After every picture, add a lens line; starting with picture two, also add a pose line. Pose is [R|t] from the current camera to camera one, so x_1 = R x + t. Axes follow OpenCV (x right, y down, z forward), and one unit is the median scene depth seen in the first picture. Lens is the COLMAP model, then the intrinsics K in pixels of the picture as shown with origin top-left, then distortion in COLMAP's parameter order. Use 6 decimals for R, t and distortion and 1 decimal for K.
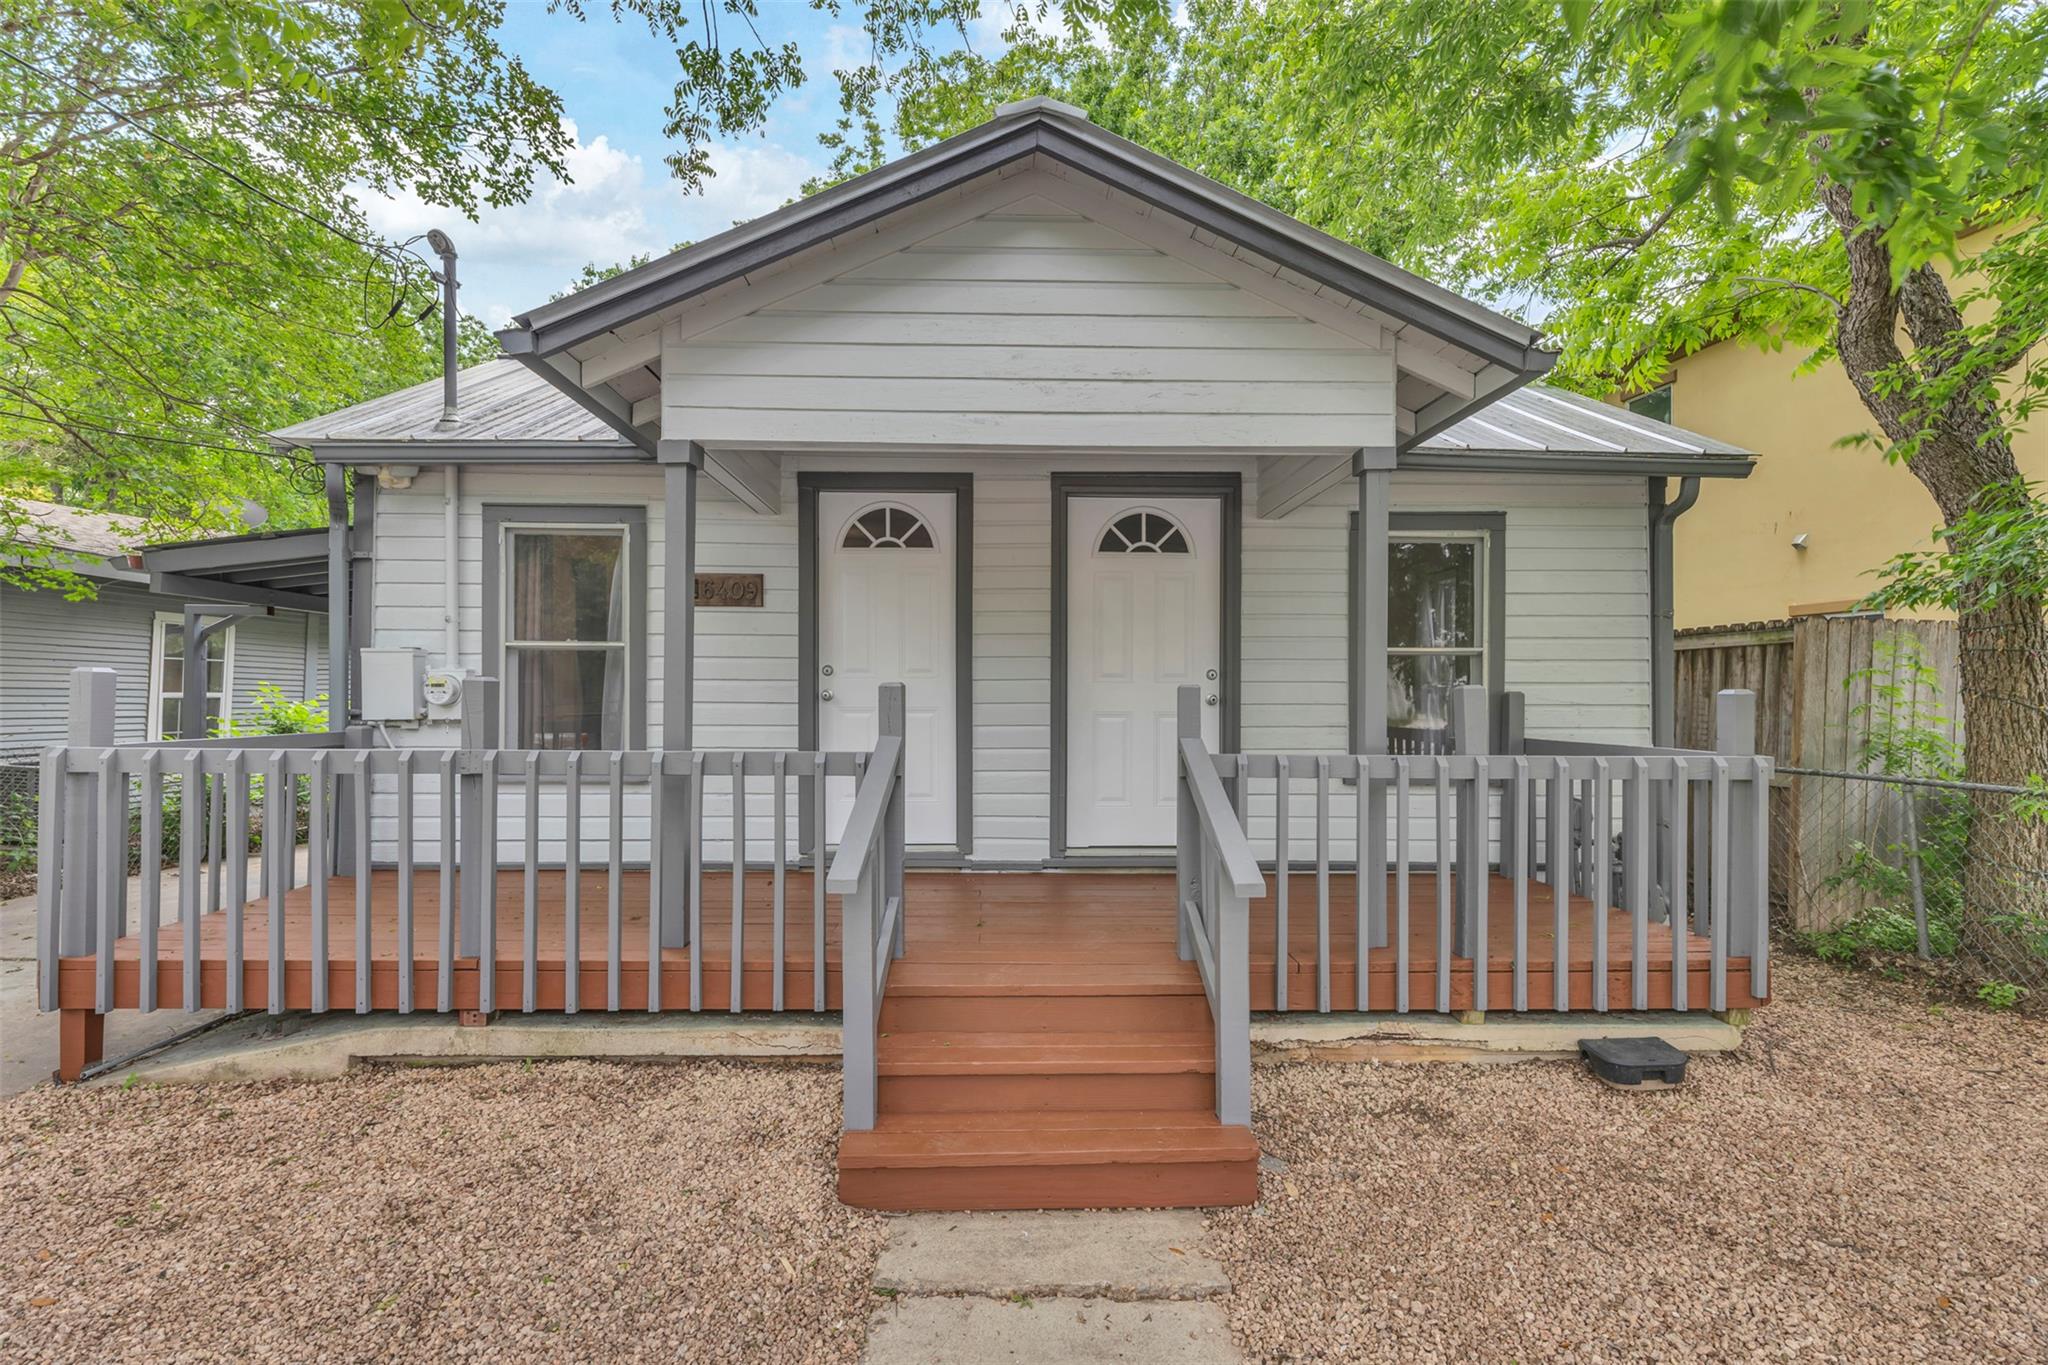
lens RADIAL K [[875.7, 0, 1024.0], [0, 875.7, 682.5], [0, 0, 1]] dist [-0.014773, -0.000177]
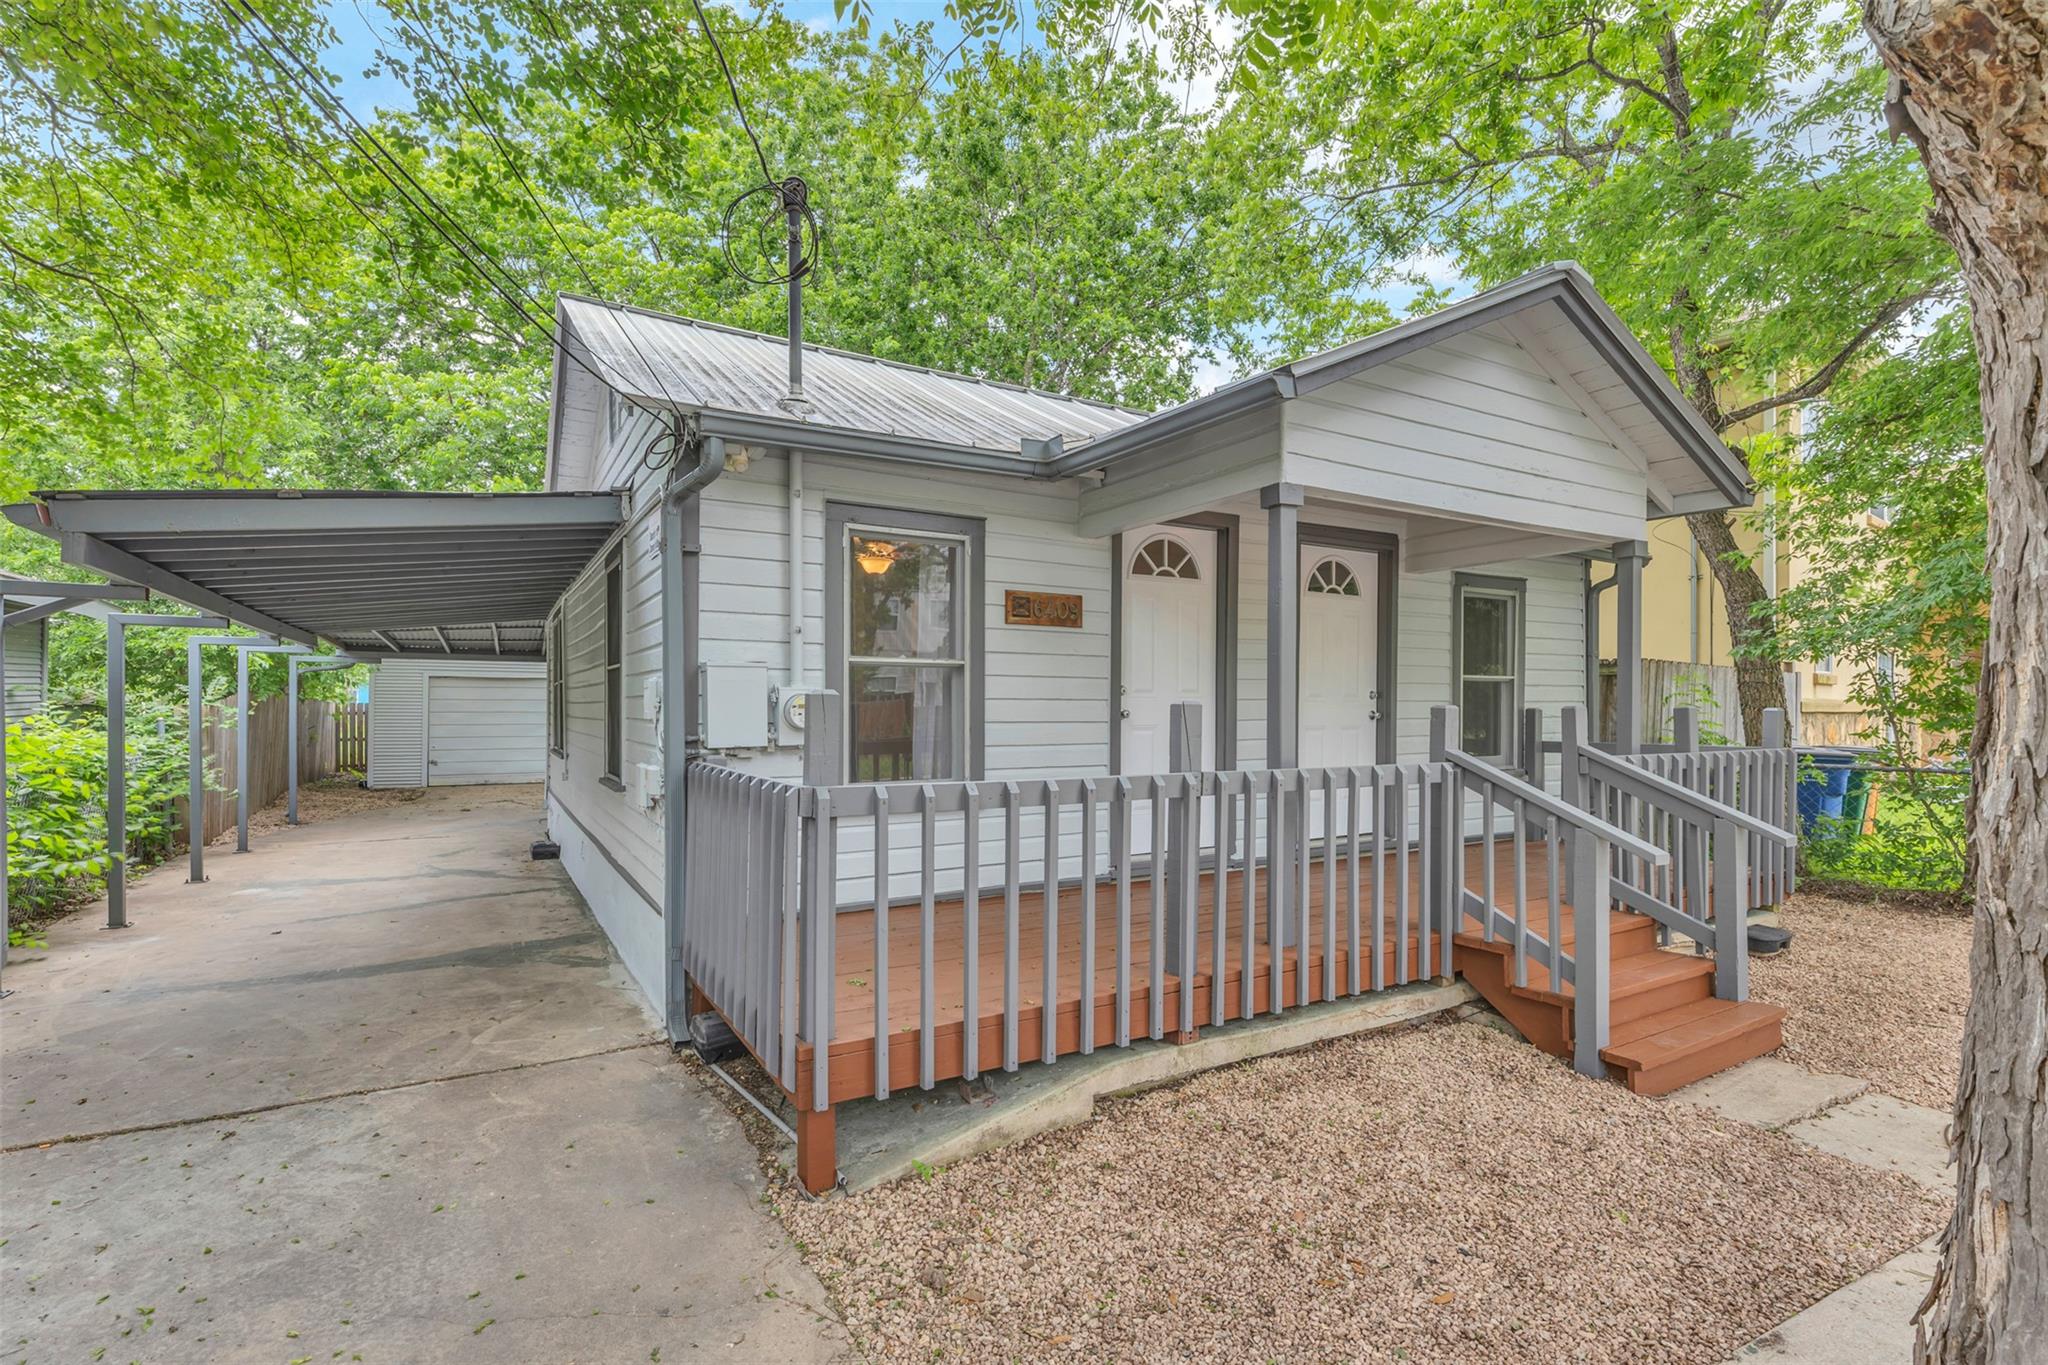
lens RADIAL K [[934.2, 0, 1024.0], [0, 934.2, 682.5], [0, 0, 1]] dist [0.000523, -0.000183]
pose [[0.883484, 0.011533, 0.468320, -0.867296], [-0.015232, 0.999876, 0.004112, -0.026585], [-0.468214, -0.010767, 0.883550, 0.067477]]
